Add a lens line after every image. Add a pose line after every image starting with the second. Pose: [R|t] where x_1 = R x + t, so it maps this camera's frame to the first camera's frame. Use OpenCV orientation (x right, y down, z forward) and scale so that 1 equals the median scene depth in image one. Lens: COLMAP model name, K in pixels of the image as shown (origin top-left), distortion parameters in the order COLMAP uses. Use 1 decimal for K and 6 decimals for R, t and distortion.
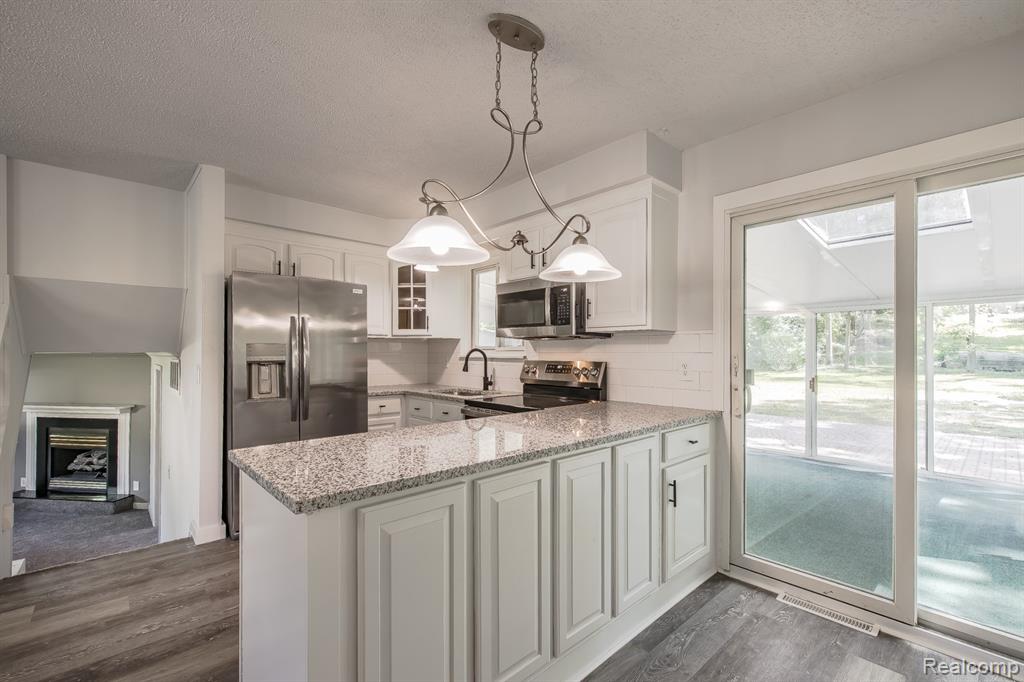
lens RADIAL K [[441.9, 0, 506.4], [0, 441.9, 351.6], [0, 0, 1]] dist [-0.018563, -0.000069]
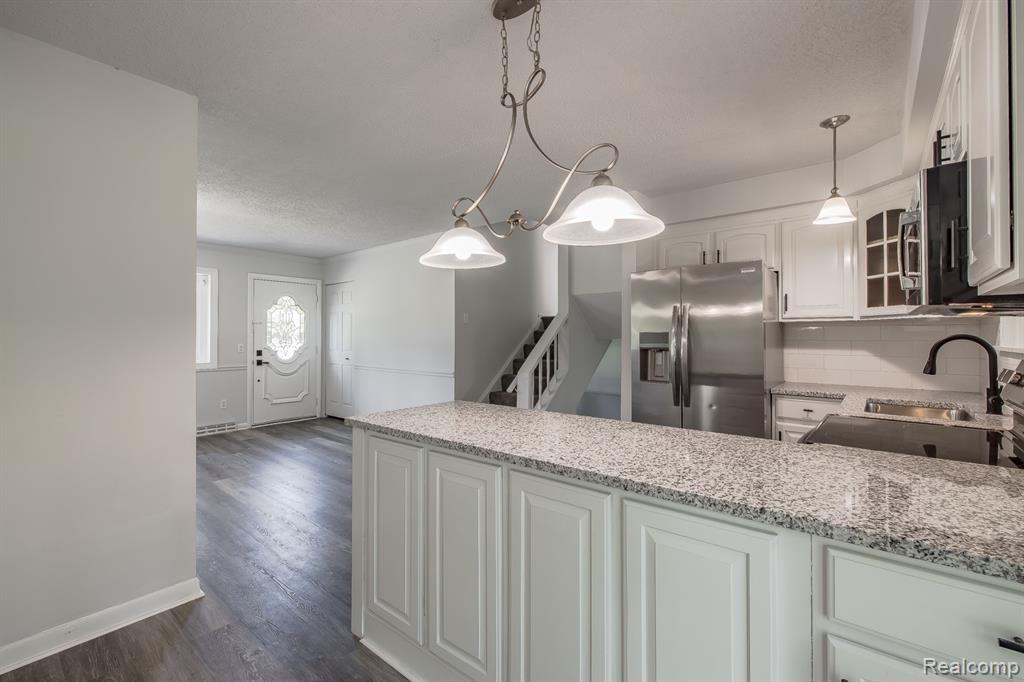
lens RADIAL K [[441.9, 0, 512.7], [0, 441.9, 335.8], [0, 0, 1]] dist [-0.018563, -0.000069]
pose [[0.145569, -0.009833, -0.989299, 0.446047], [0.002232, 0.999951, -0.009611, 0.000025], [0.989346, -0.000809, 0.145584, 0.418037]]
